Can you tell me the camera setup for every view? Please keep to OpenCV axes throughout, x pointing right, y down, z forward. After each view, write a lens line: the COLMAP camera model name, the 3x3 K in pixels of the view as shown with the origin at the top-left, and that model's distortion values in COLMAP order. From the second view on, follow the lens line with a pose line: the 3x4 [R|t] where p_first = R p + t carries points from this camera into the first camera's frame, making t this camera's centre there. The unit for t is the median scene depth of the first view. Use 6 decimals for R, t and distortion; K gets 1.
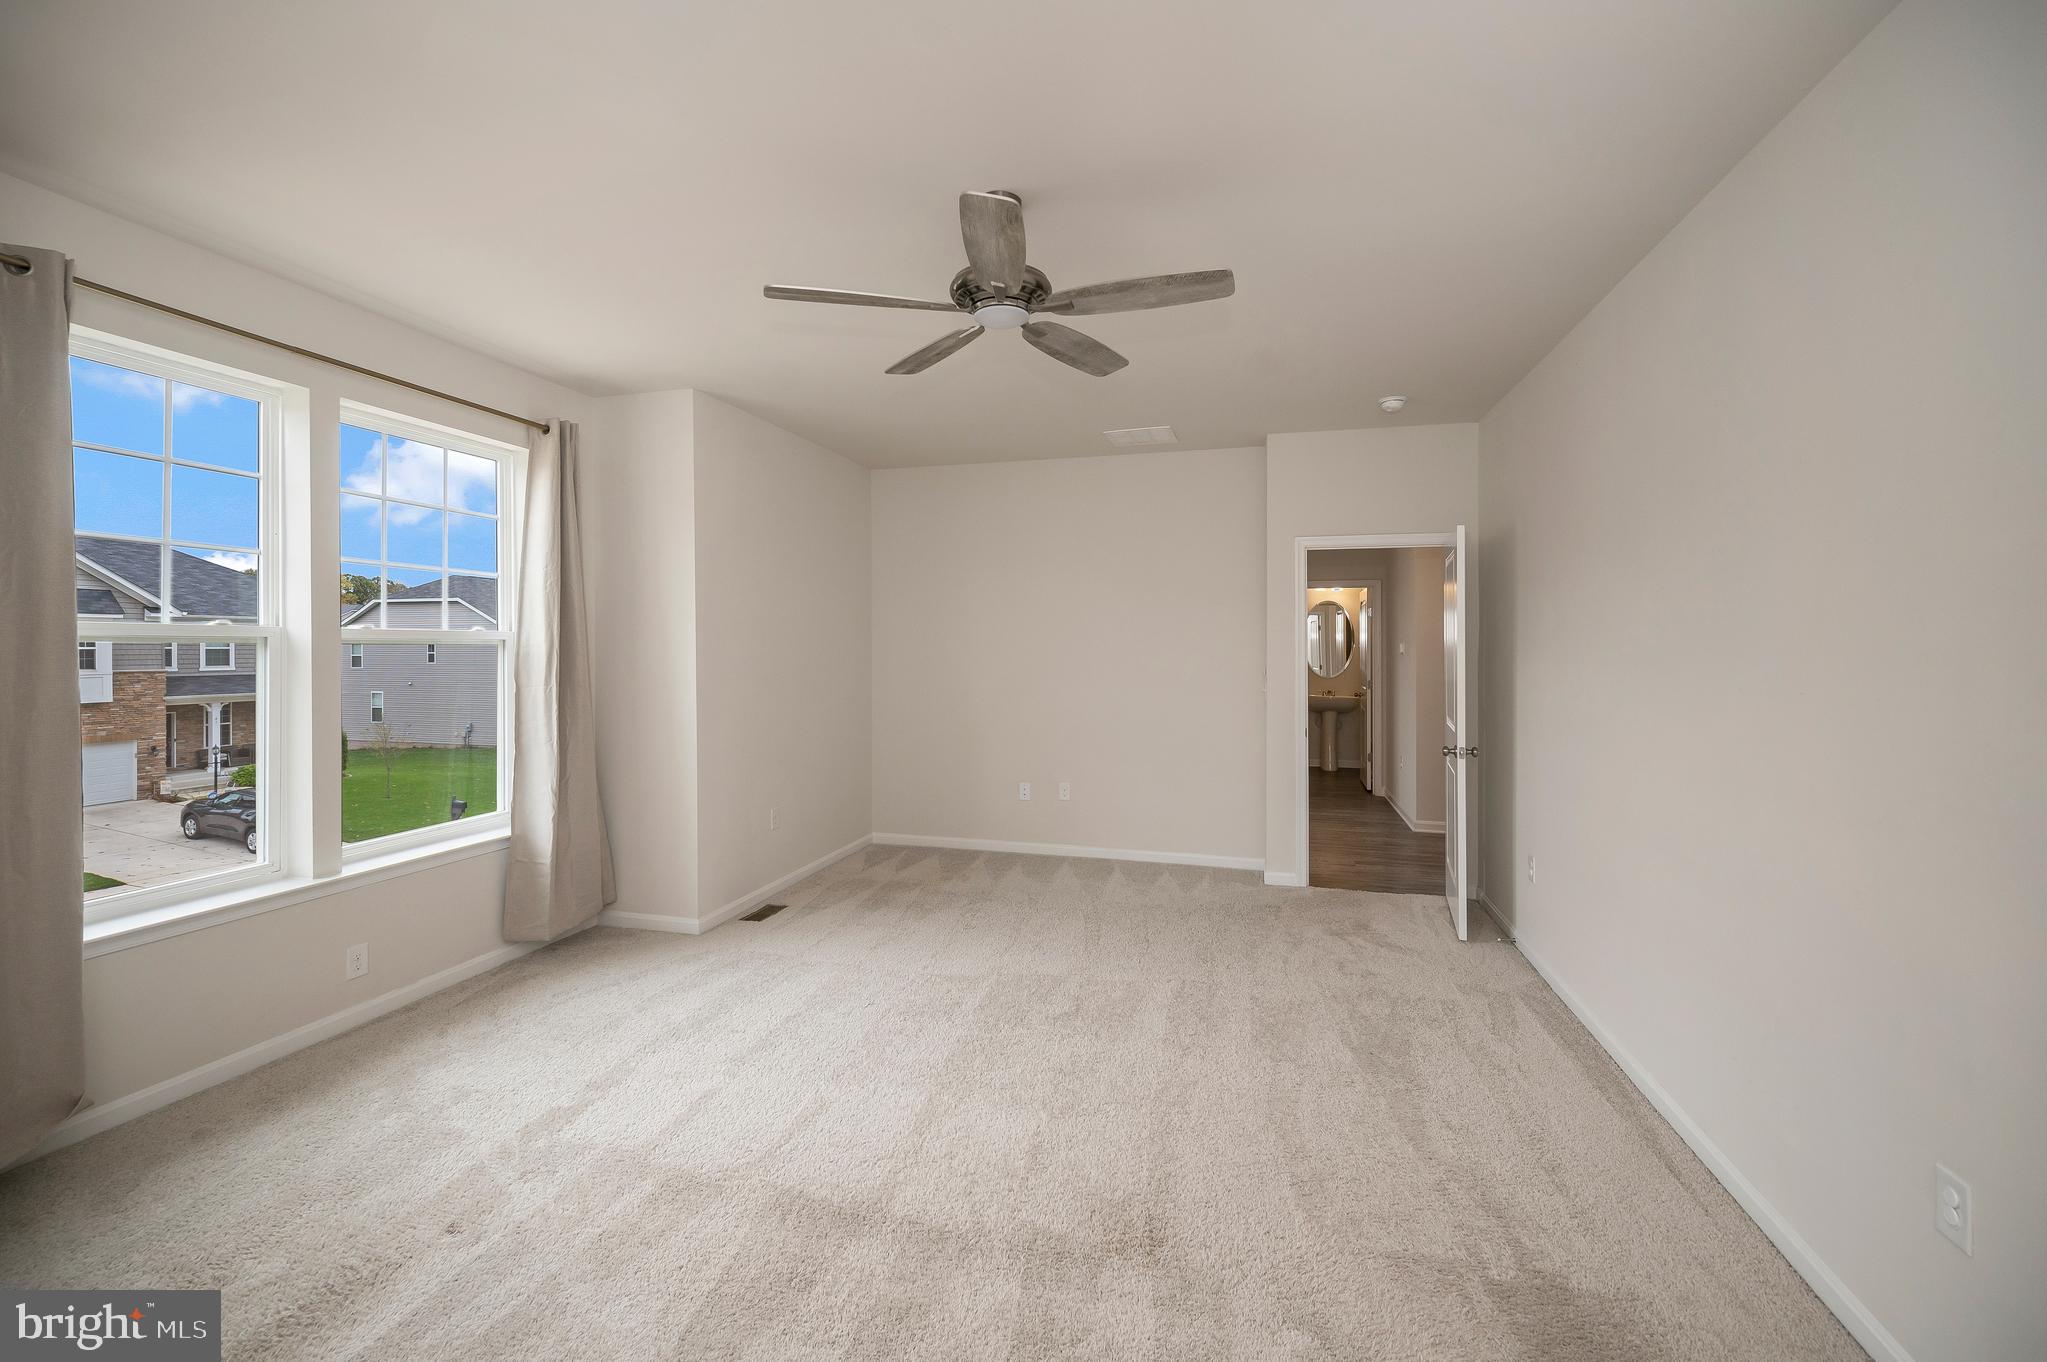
lens RADIAL K [[824.2, 0, 1022.6], [0, 824.2, 641.1], [0, 0, 1]] dist [-0.001987, -0.000597]
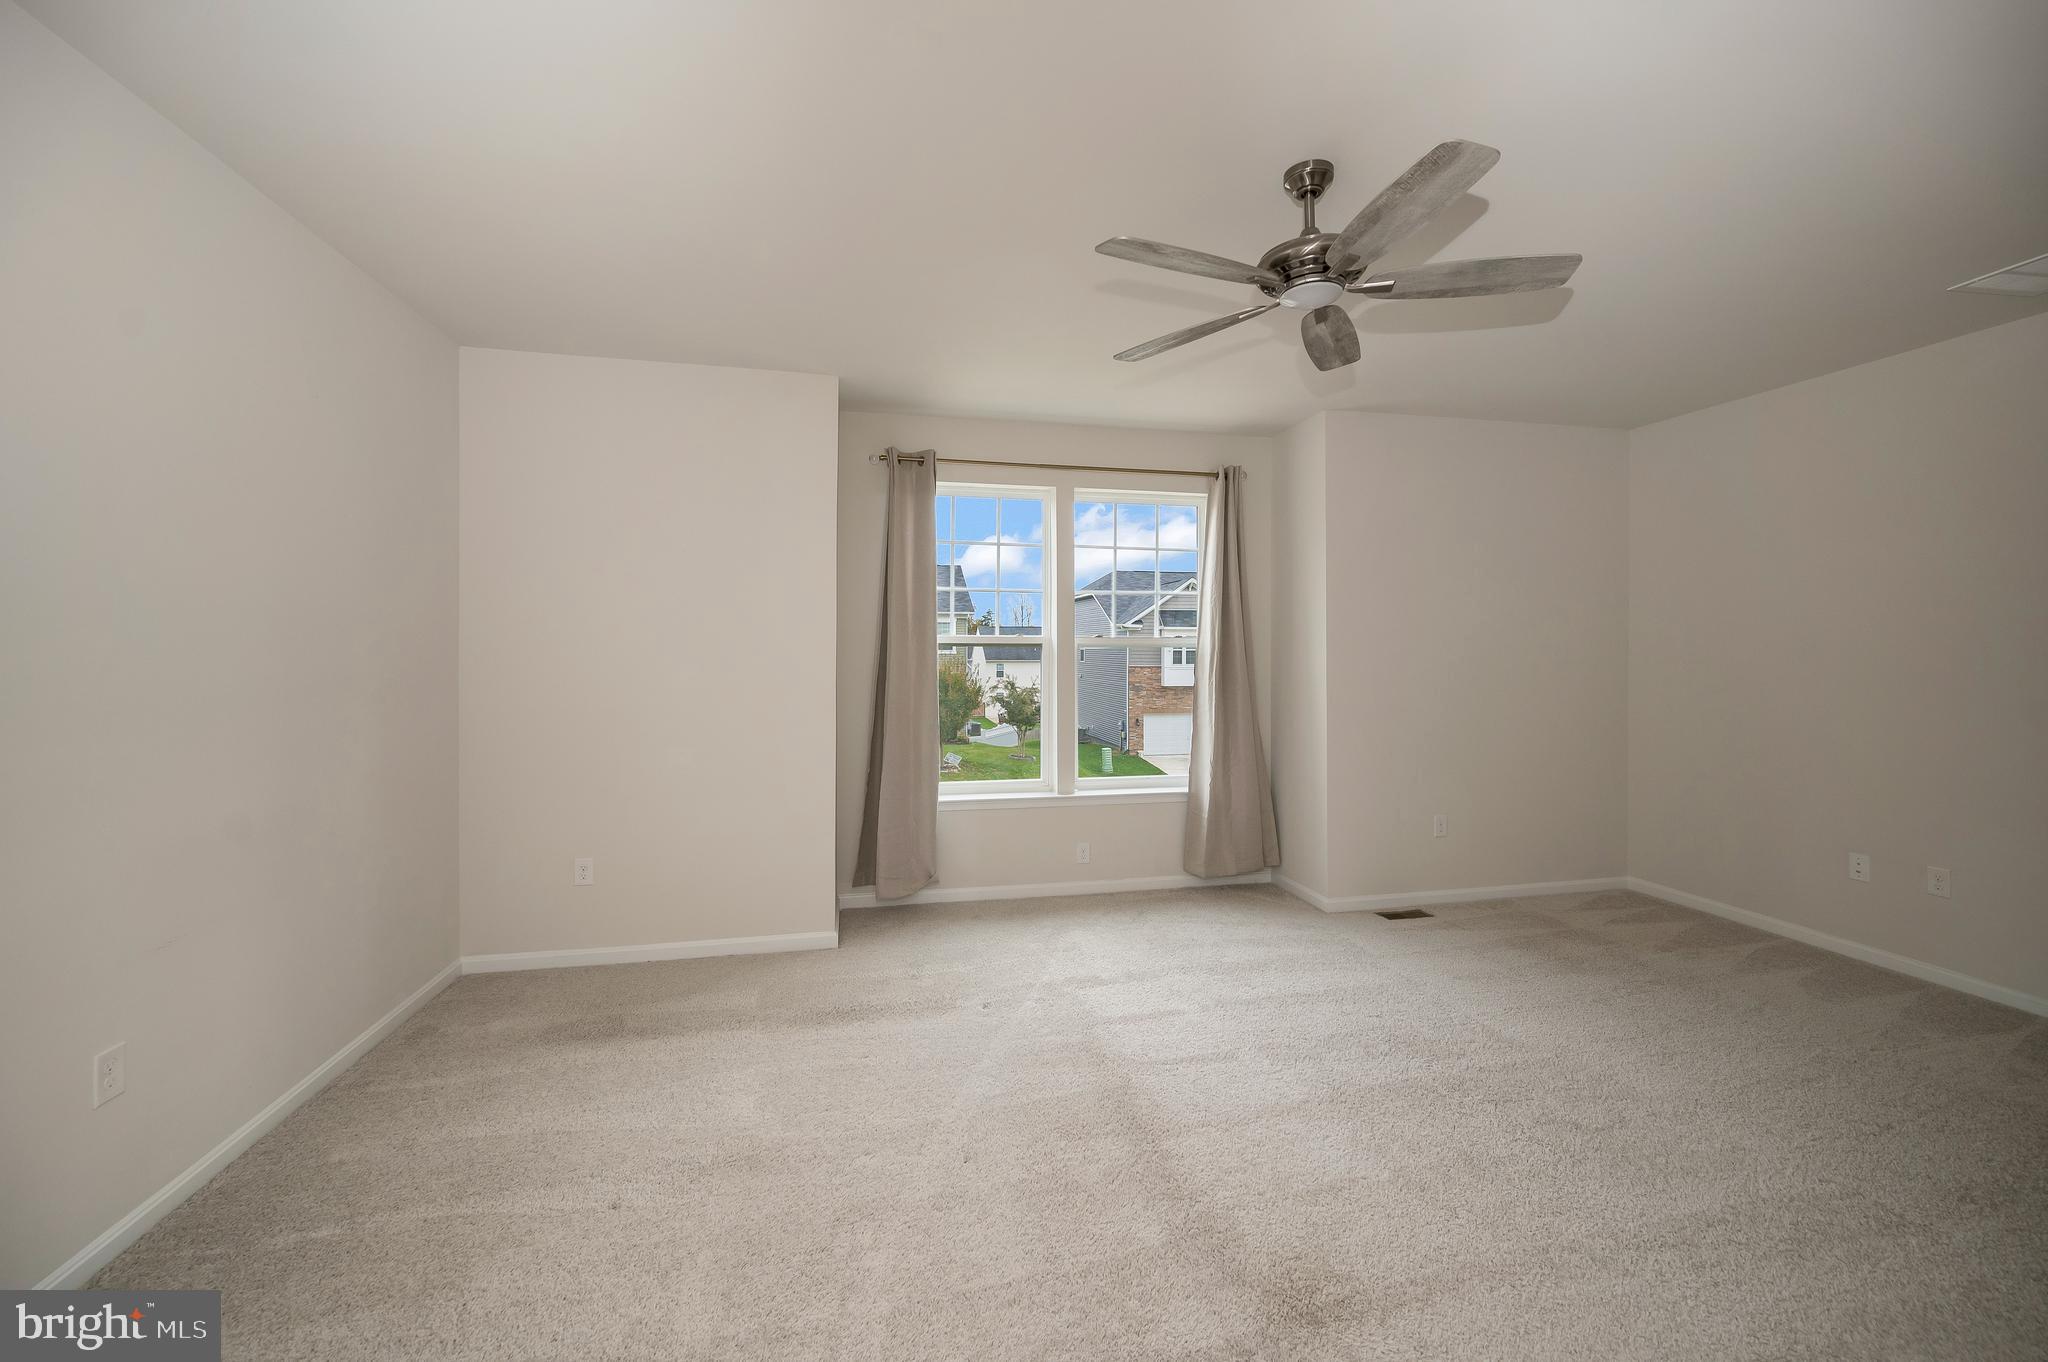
lens RADIAL K [[805.2, 0, 1028.6], [0, 805.2, 670.0], [0, 0, 1]] dist [-0.000960, -0.000166]
pose [[0.477663, 0.022926, -0.878244, 0.458459], [0.005668, 0.999558, 0.029176, 0.002173], [0.878525, -0.018914, 0.477322, 0.199053]]
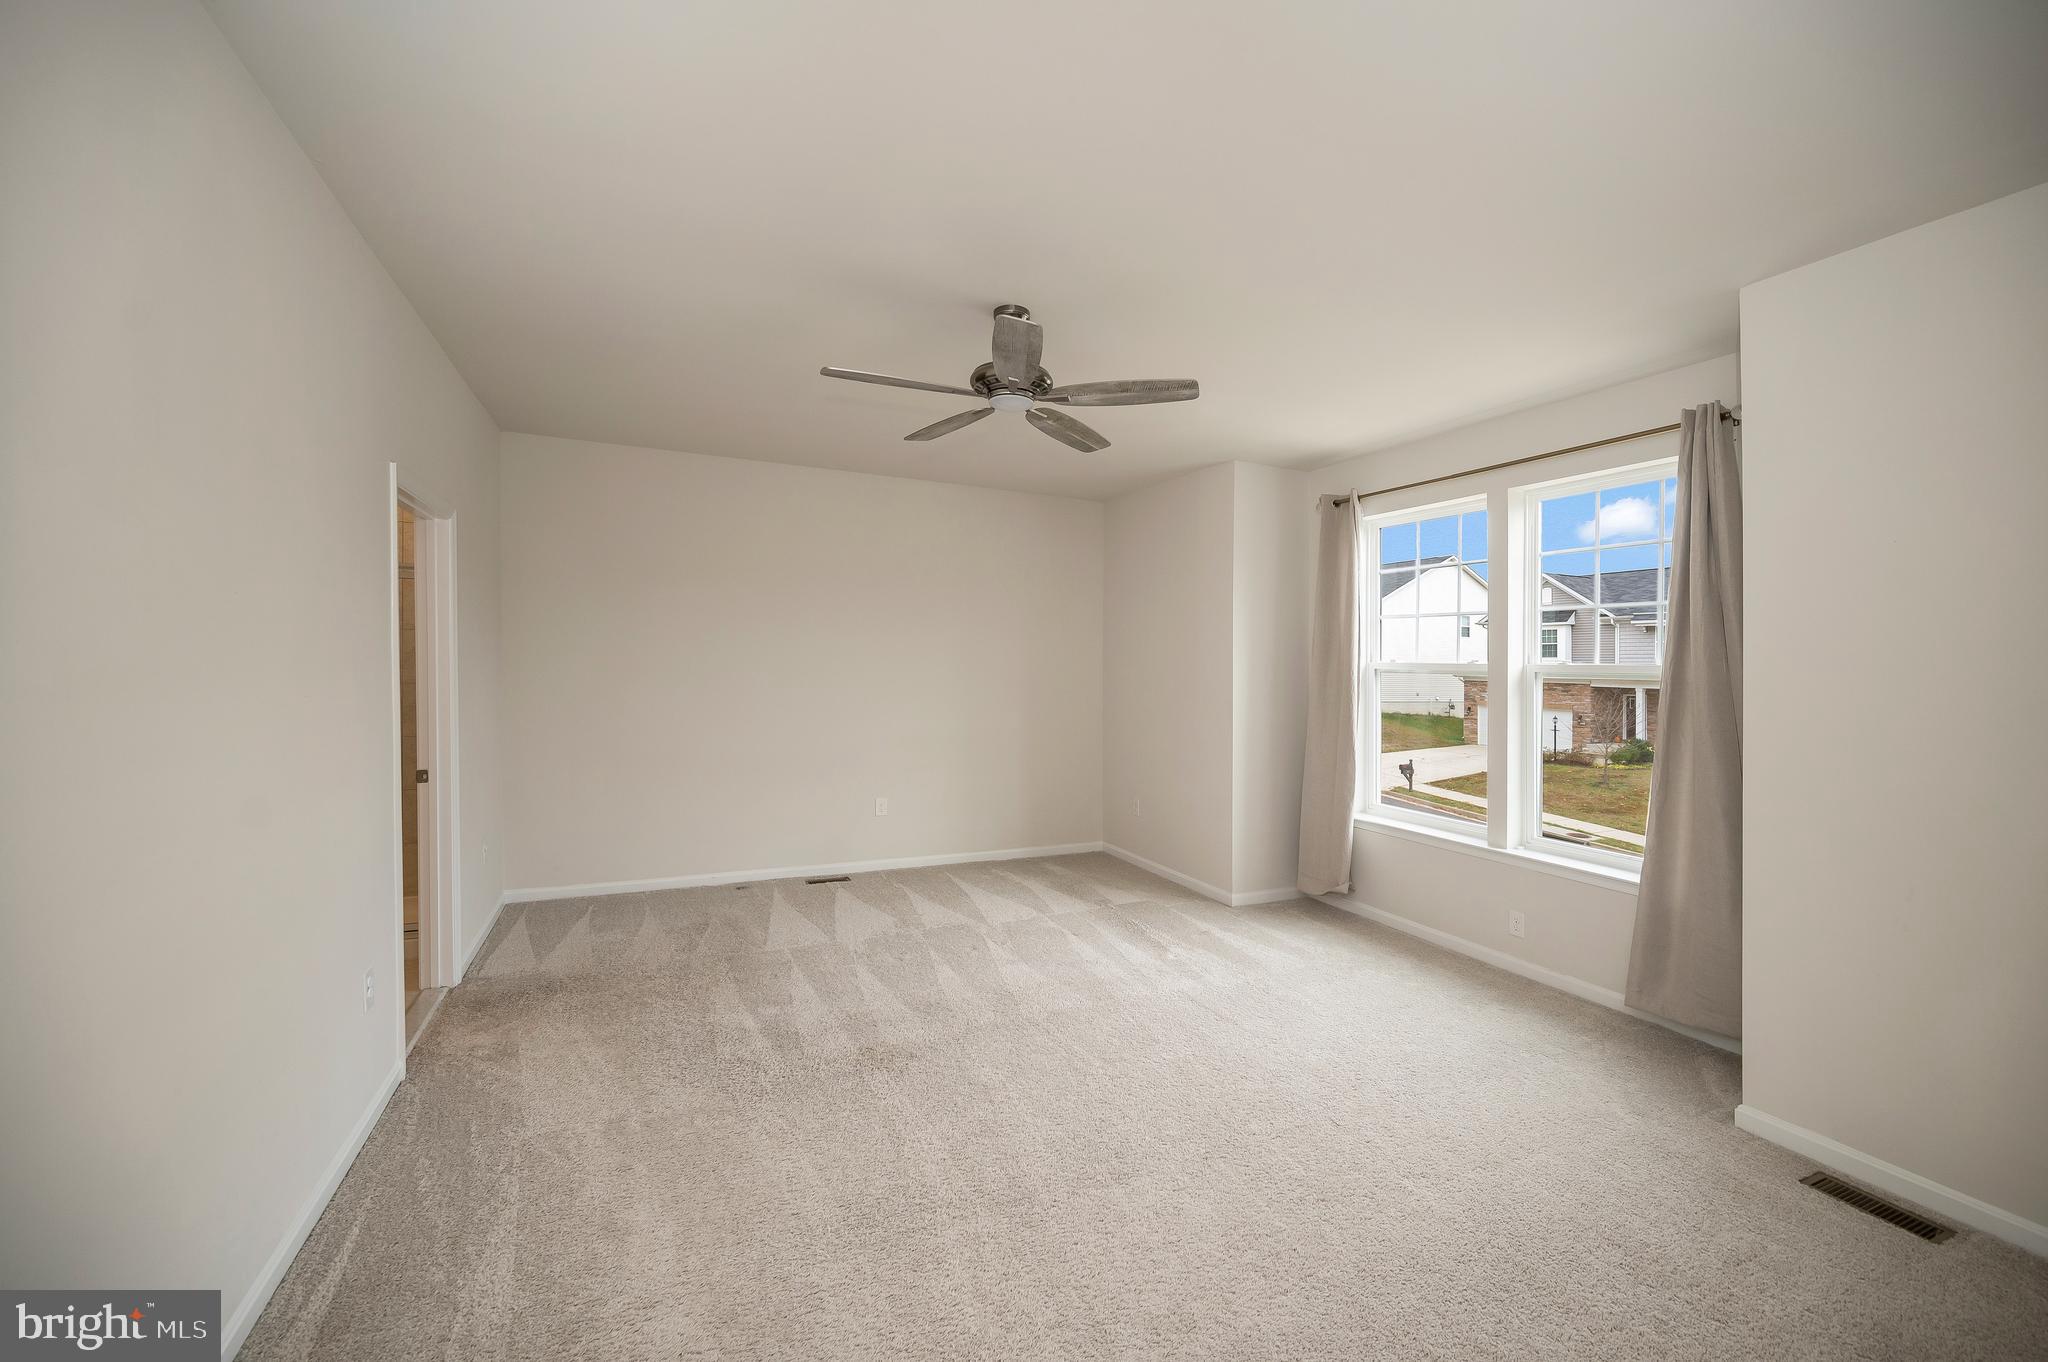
lens RADIAL K [[840.2, 0, 1024.0], [0, 840.2, 681.0], [0, 0, 1]] dist [0.011411, 0.000015]
pose [[-0.765560, 0.012654, -0.643241, 0.622889], [-0.000369, 0.999798, 0.020107, -0.015643], [0.643365, 0.015630, -0.765400, 1.512321]]
